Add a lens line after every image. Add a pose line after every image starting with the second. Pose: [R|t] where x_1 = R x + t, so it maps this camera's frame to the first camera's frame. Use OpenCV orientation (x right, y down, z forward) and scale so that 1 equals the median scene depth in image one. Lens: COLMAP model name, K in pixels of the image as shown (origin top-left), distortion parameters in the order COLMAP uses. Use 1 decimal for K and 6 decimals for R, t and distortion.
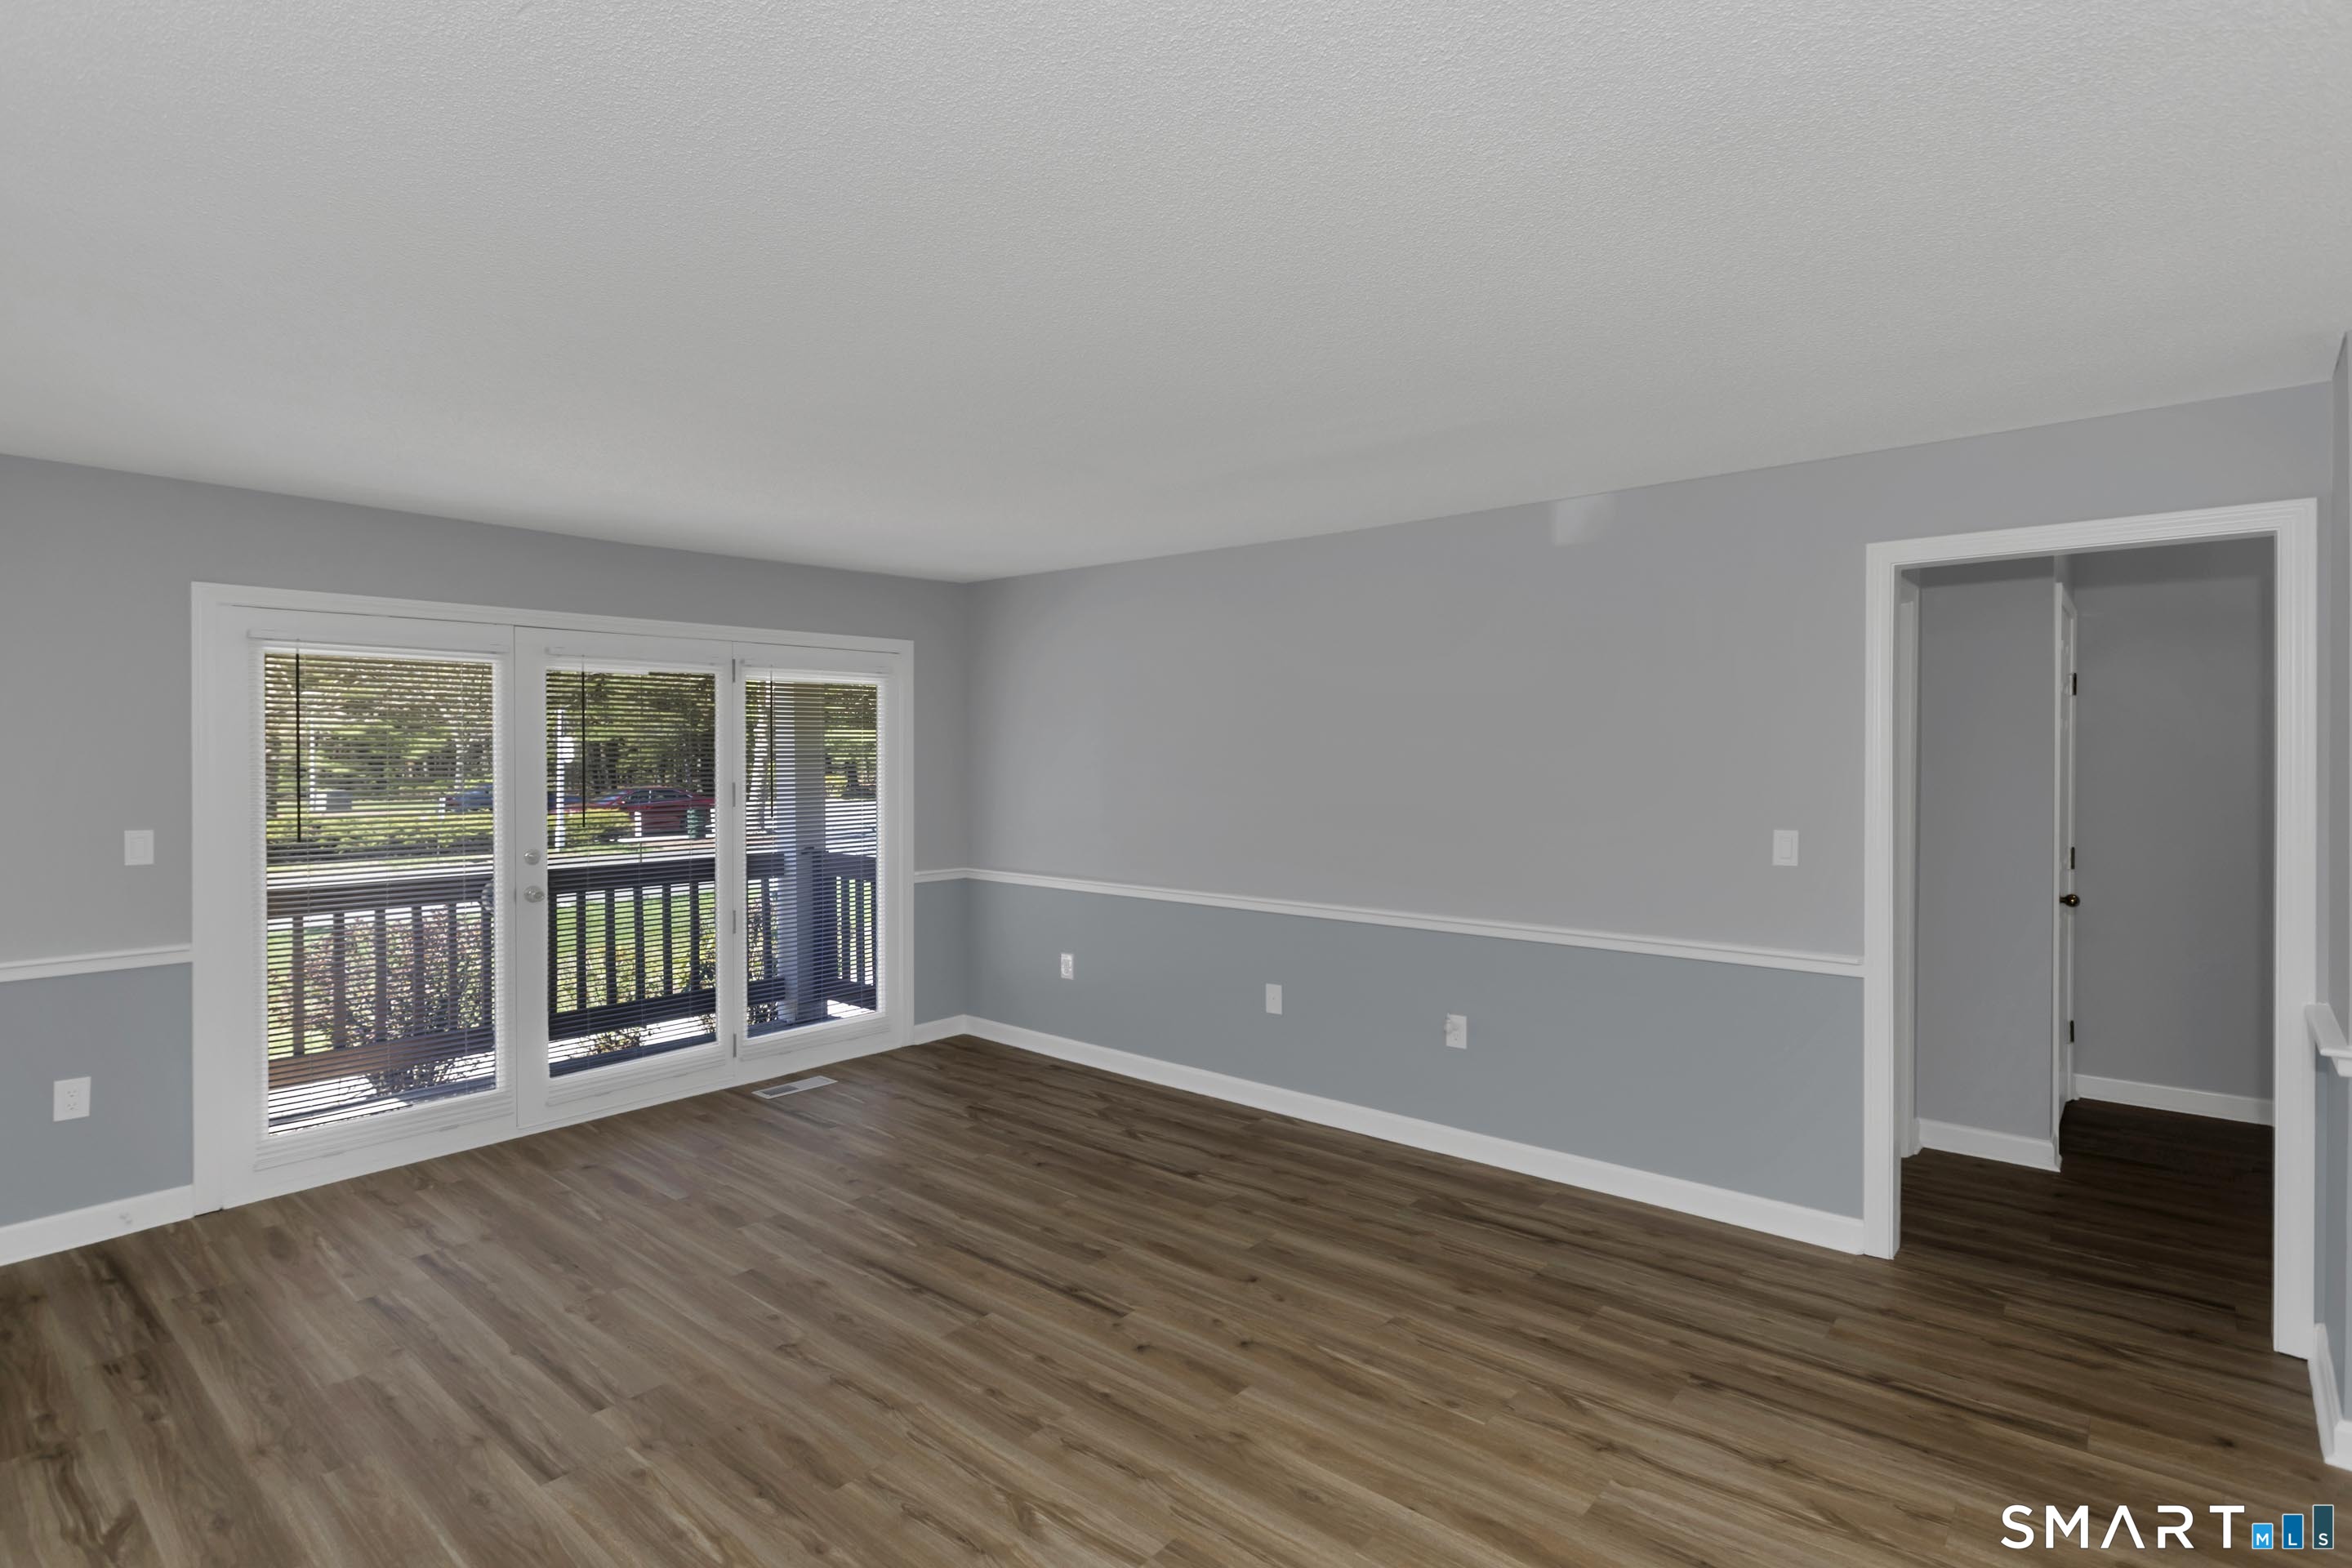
lens RADIAL K [[1128.1, 0, 1169.2], [0, 1128.1, 759.4], [0, 0, 1]] dist [0.003229, -0.000888]
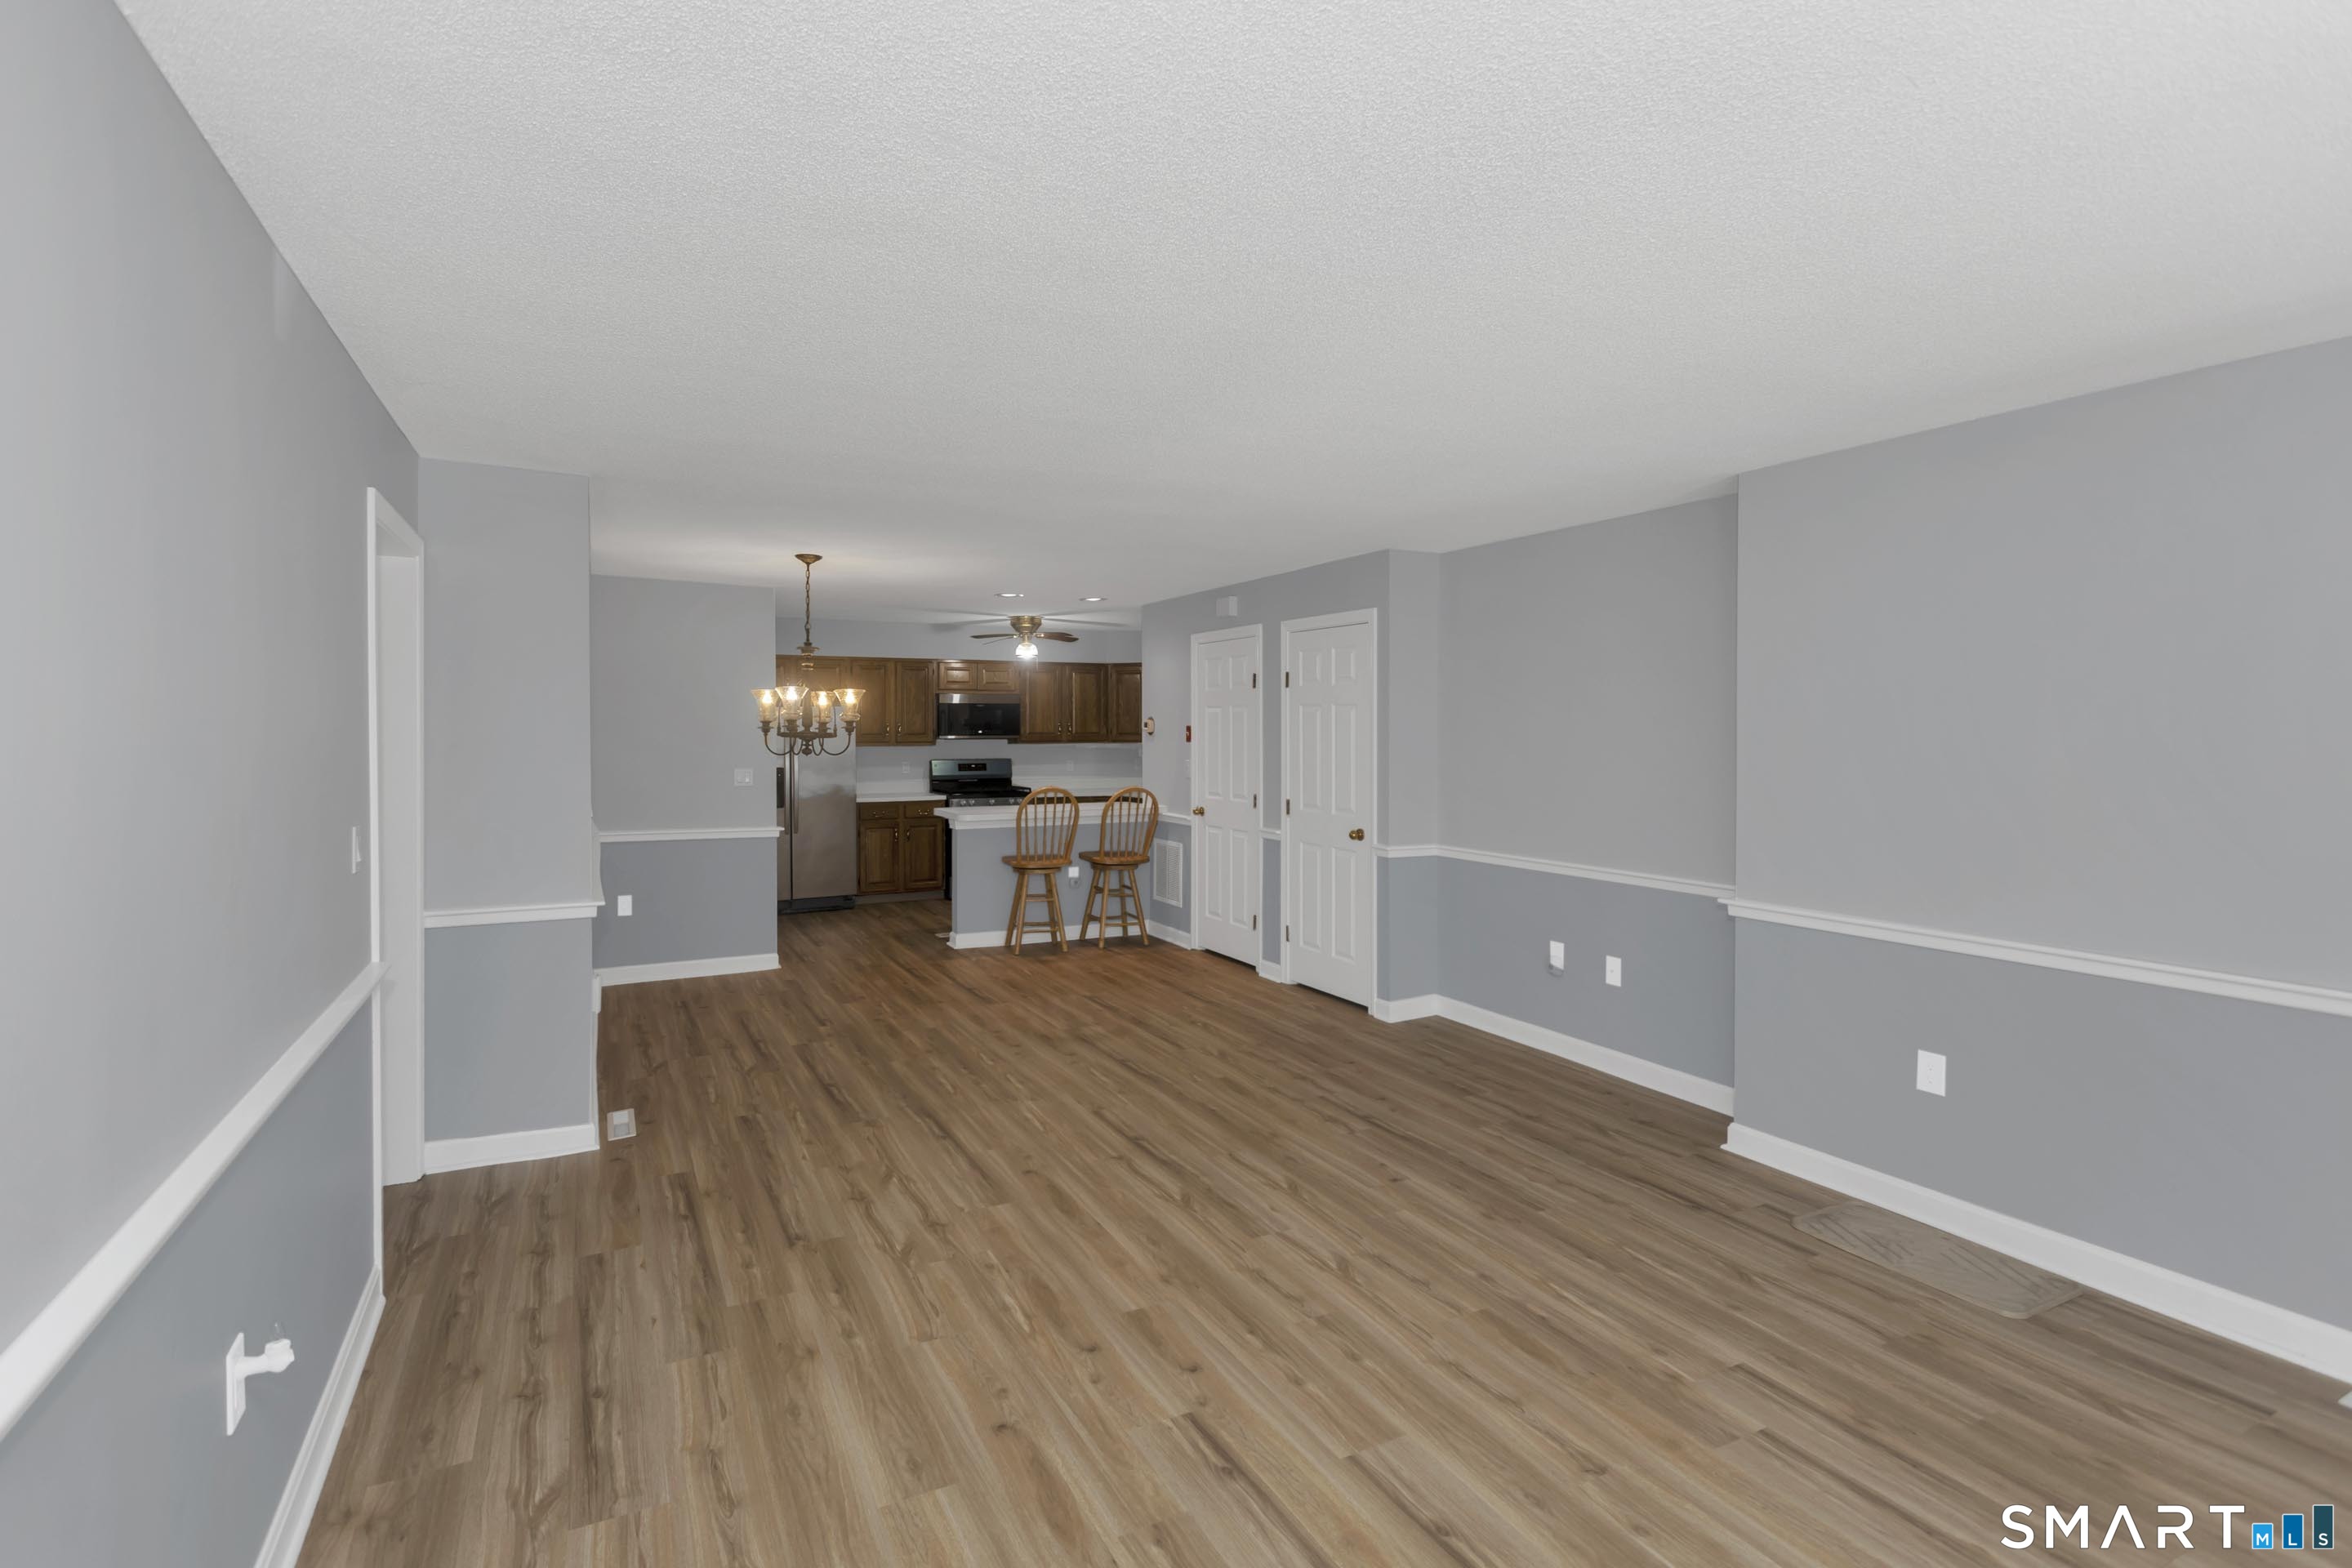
lens RADIAL K [[1128.1, 0, 1208.6], [0, 1128.1, 728.9], [0, 0, 1]] dist [0.003229, -0.000888]
pose [[-0.936837, 0.003674, 0.349748, -0.338851], [0.006559, 0.999954, 0.007065, -0.018057], [-0.349706, 0.008912, -0.936817, 1.722959]]
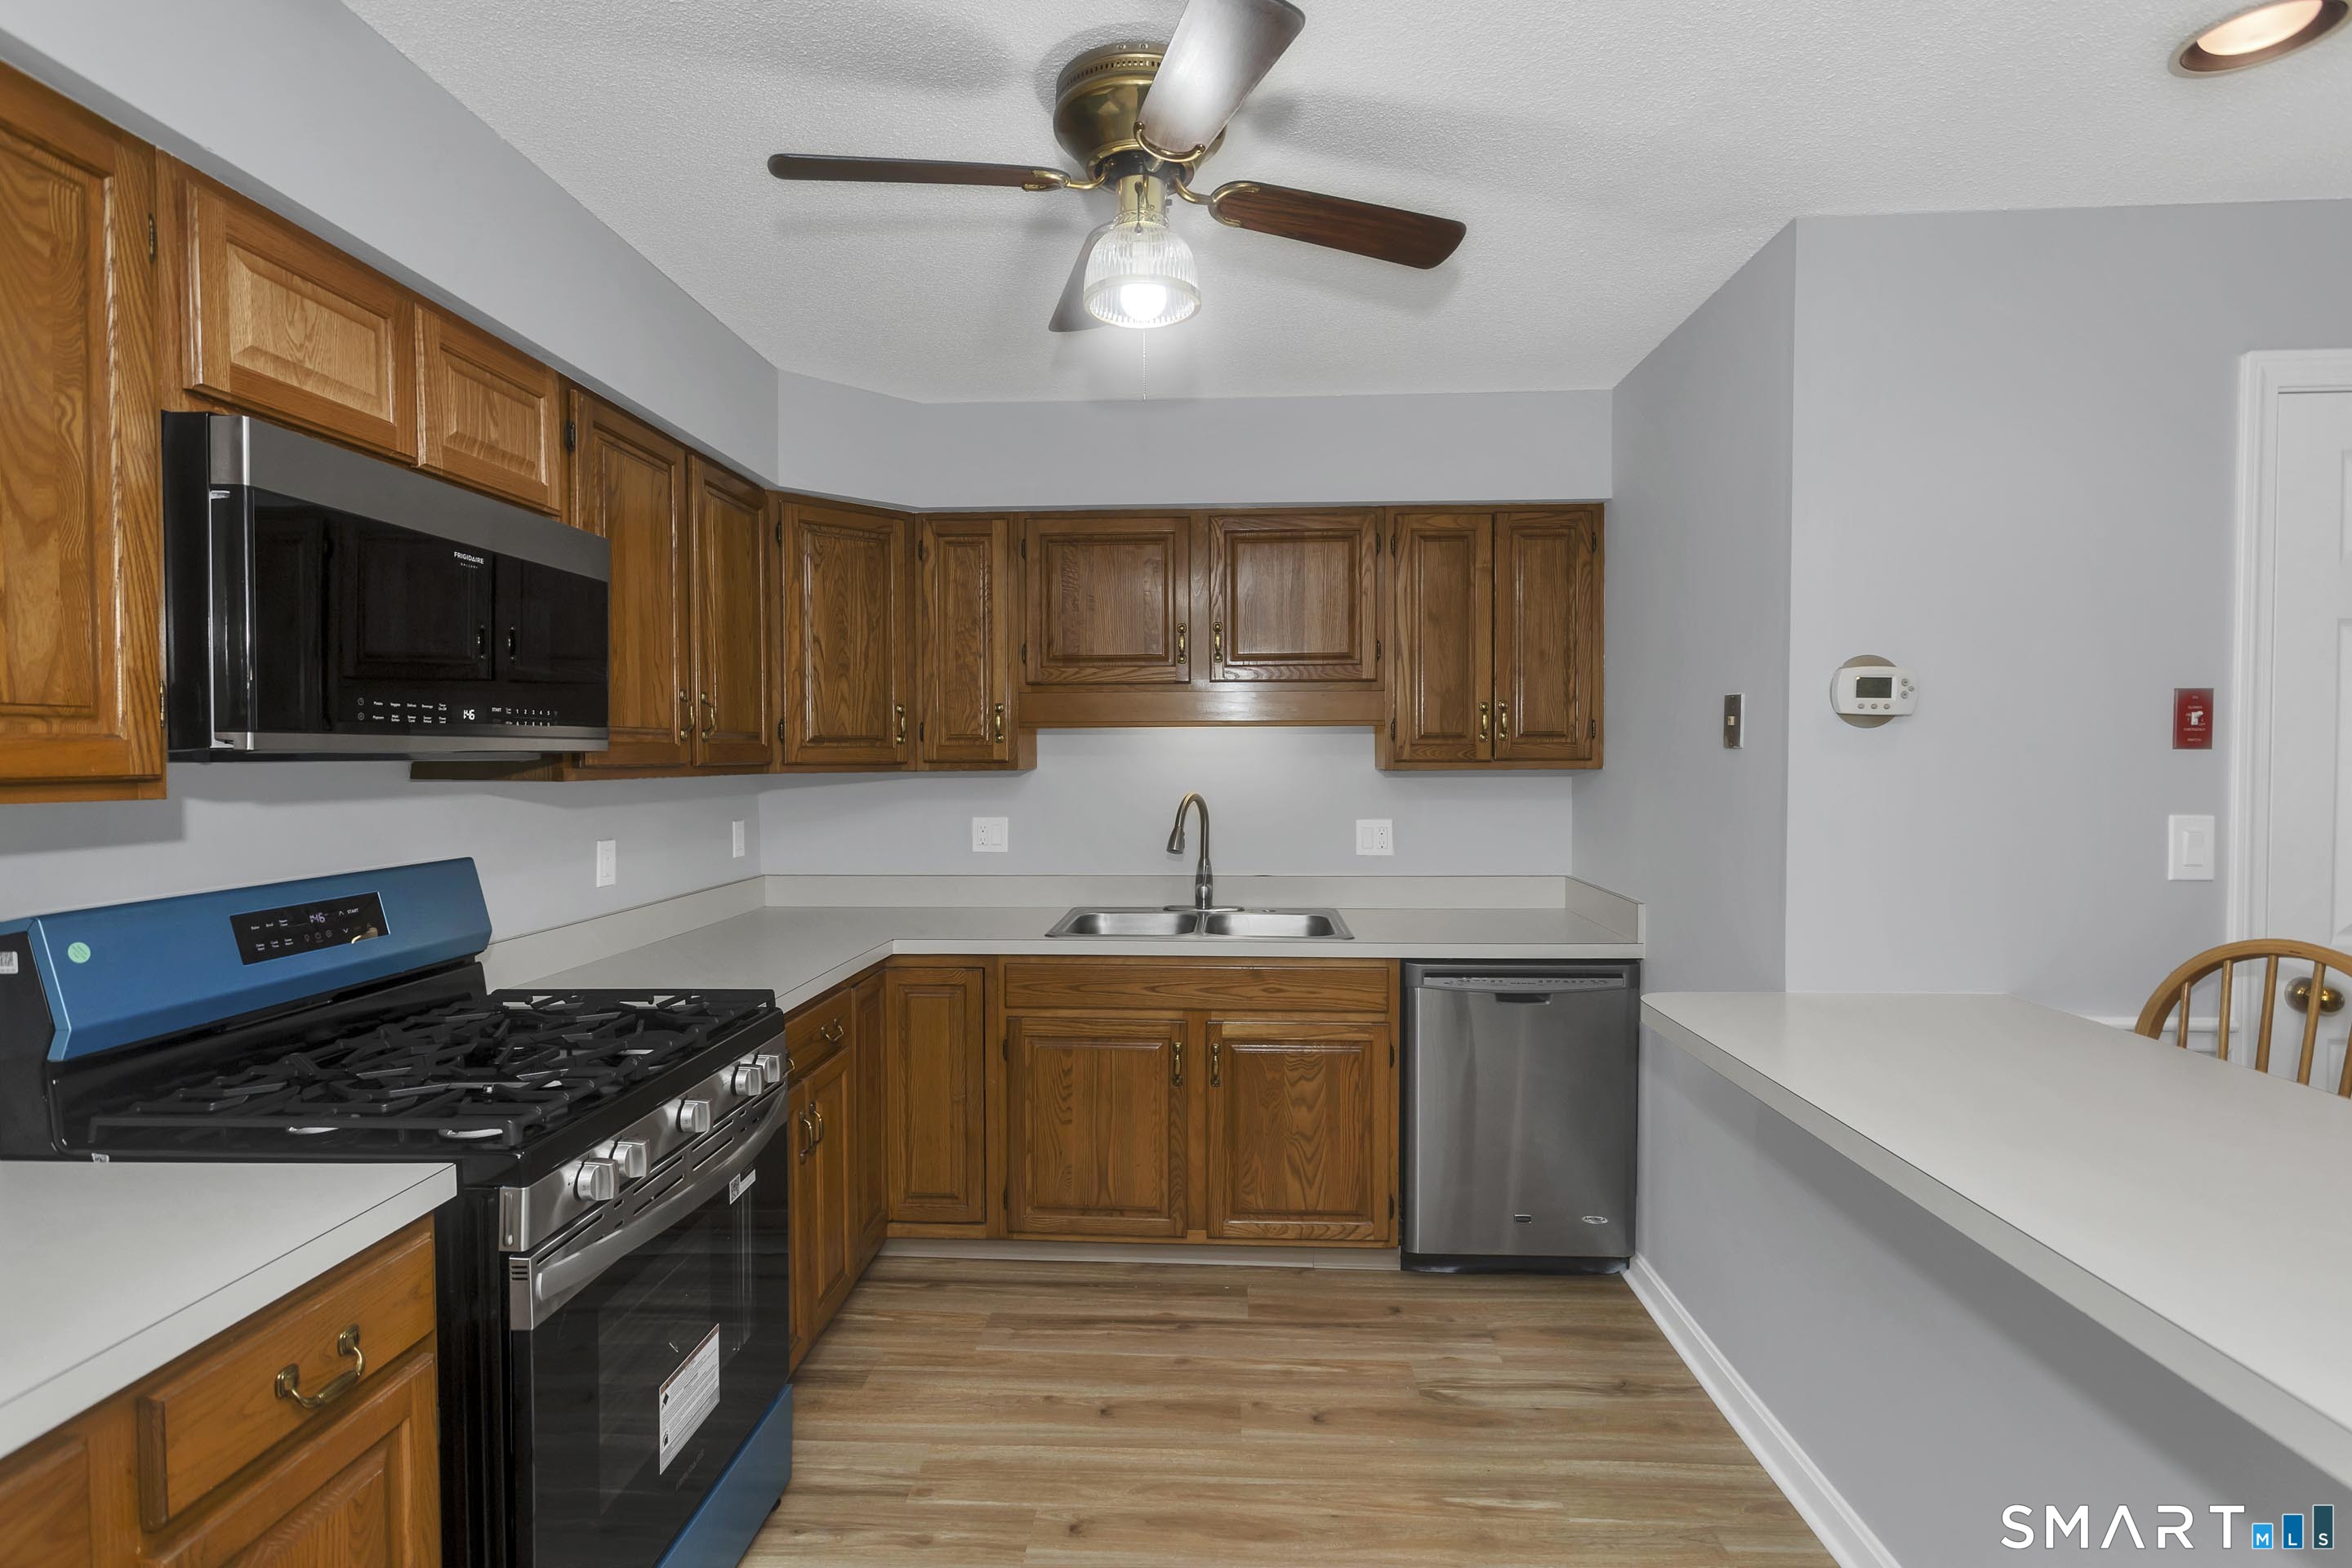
lens RADIAL K [[1128.1, 0, 1205.9], [0, 1128.1, 785.4], [0, 0, 1]] dist [0.003229, -0.000888]
pose [[-0.783934, 0.021237, -0.620481, 1.497150], [0.002105, 0.999500, 0.031550, 0.028204], [0.620841, 0.023427, -0.783587, -0.469174]]
